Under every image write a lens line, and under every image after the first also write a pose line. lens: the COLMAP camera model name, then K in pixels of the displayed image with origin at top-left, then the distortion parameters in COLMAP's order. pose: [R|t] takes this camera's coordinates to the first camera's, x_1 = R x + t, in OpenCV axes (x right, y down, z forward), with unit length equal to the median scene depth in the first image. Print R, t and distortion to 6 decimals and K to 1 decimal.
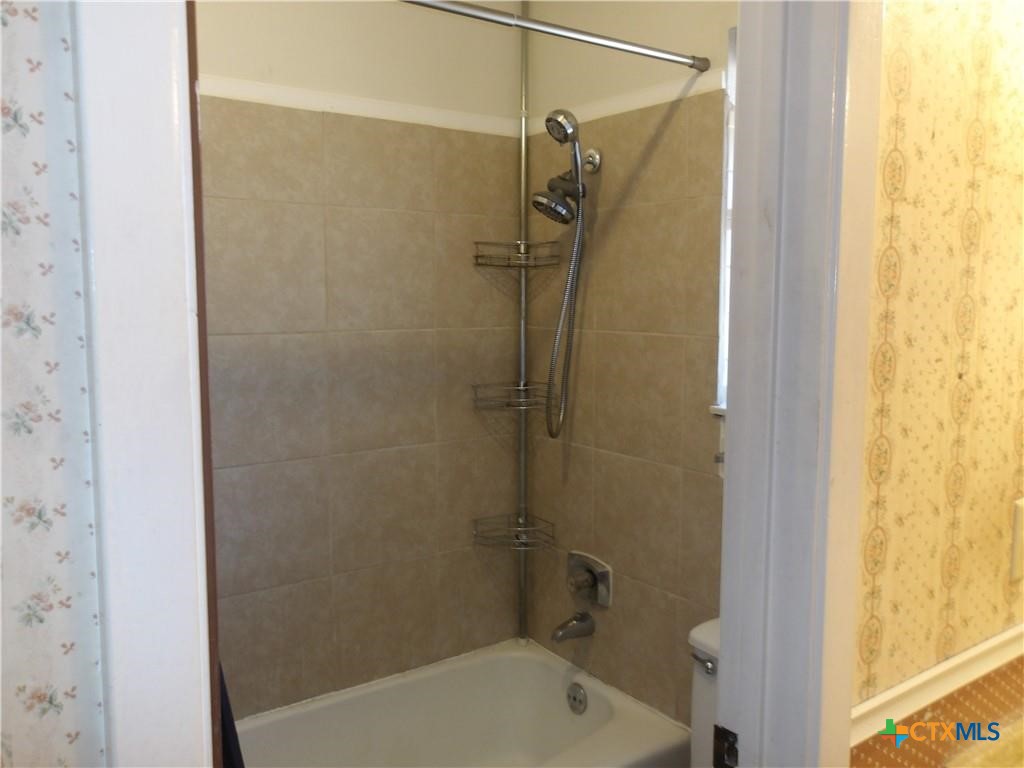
lens RADIAL K [[851.1, 0, 513.6], [0, 851.1, 382.2], [0, 0, 1]] dist [0.011937, -0.002110]
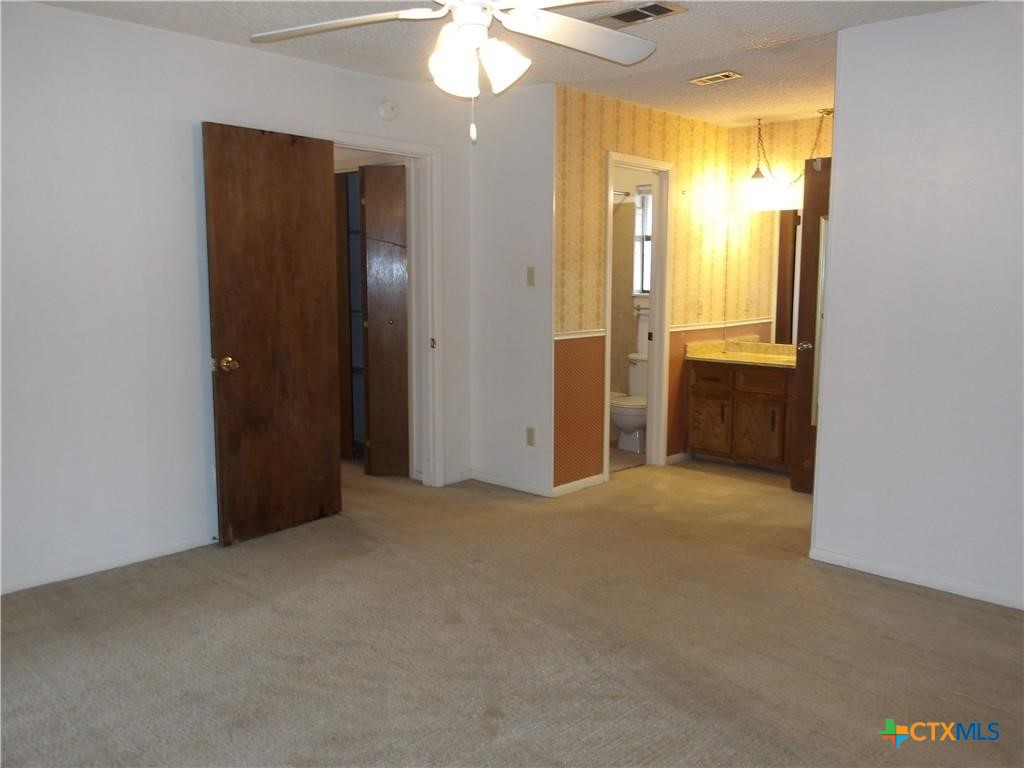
lens RADIAL K [[851.1, 0, 514.0], [0, 851.1, 381.6], [0, 0, 1]] dist [0.011937, -0.002110]
pose [[0.981697, -0.023554, 0.188986, -0.773884], [0.018853, 0.999467, 0.026635, 0.243689], [-0.189513, -0.022584, 0.981619, -1.988607]]
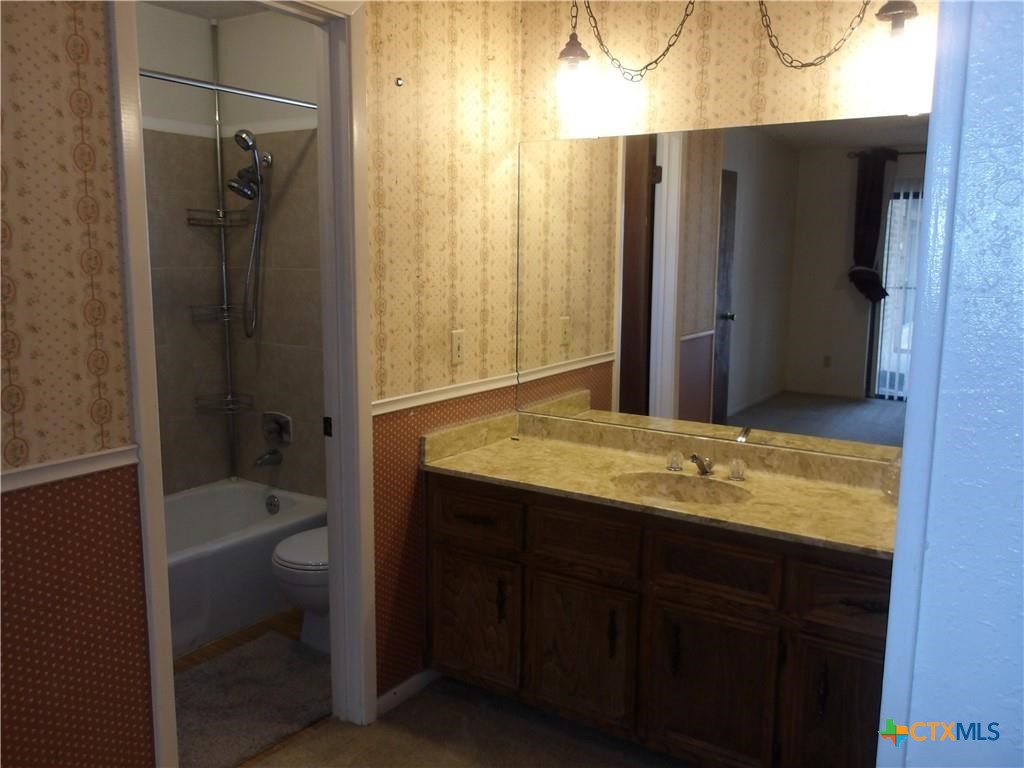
lens RADIAL K [[851.1, 0, 511.9], [0, 851.1, 383.5], [0, 0, 1]] dist [0.011937, -0.002110]
pose [[0.938572, -0.047324, 0.341824, -0.039580], [0.029812, 0.997968, 0.056307, 0.077468], [-0.343794, -0.042657, 0.938076, -0.648966]]
